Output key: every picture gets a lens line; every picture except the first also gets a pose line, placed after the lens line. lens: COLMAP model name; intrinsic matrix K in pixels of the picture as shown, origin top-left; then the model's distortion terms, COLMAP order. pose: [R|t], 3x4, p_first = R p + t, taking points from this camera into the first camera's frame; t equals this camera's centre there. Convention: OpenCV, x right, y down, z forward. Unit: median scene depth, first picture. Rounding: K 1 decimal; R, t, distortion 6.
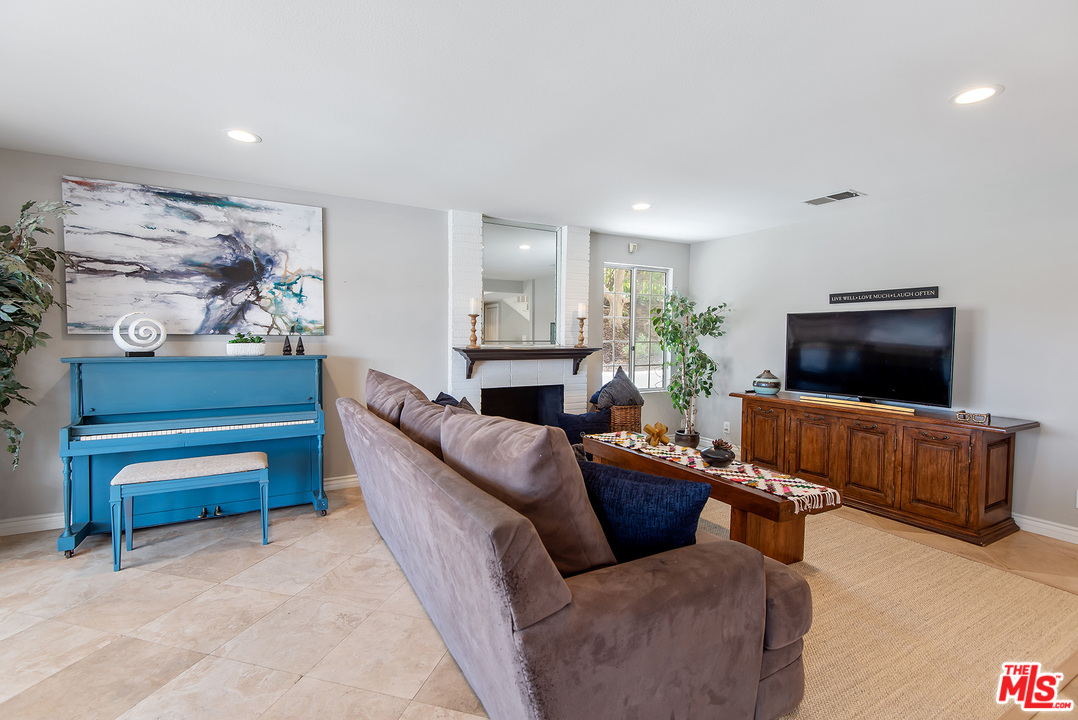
lens RADIAL K [[495.7, 0, 539.3], [0, 495.7, 357.2], [0, 0, 1]] dist [0.008168, -0.008396]
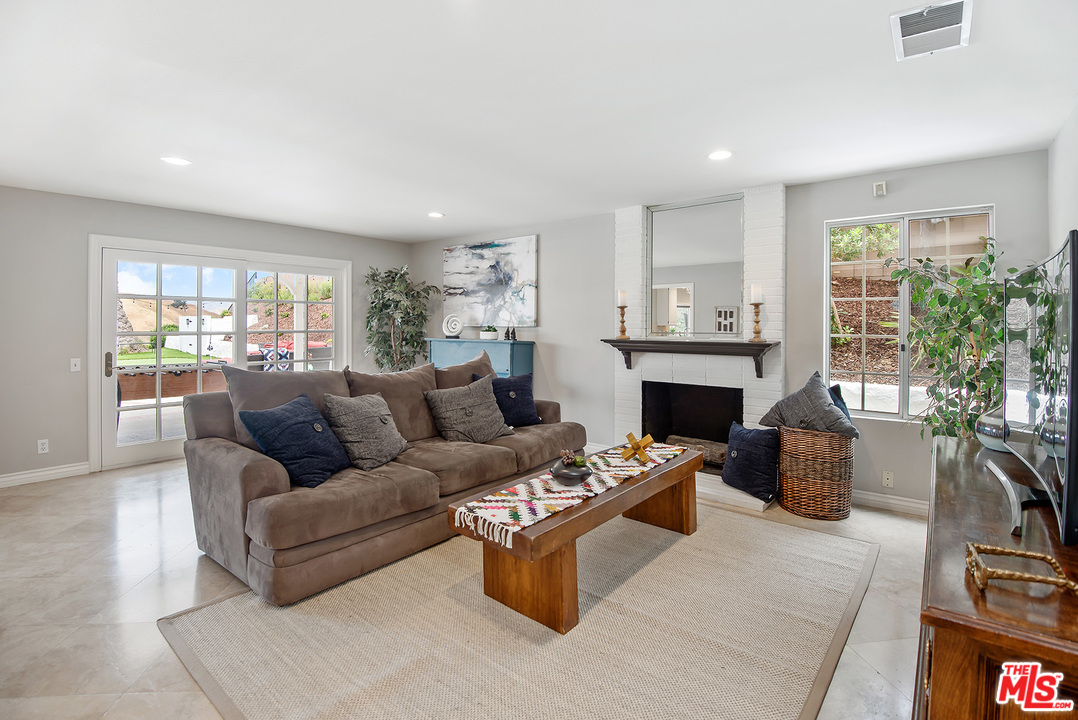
lens RADIAL K [[495.7, 0, 499.9], [0, 495.7, 326.6], [0, 0, 1]] dist [0.008168, -0.008396]
pose [[0.327014, -0.003552, -0.945013, 0.878636], [-0.044659, 0.998818, -0.019208, -0.014908], [0.943964, 0.048485, 0.326468, 0.490232]]
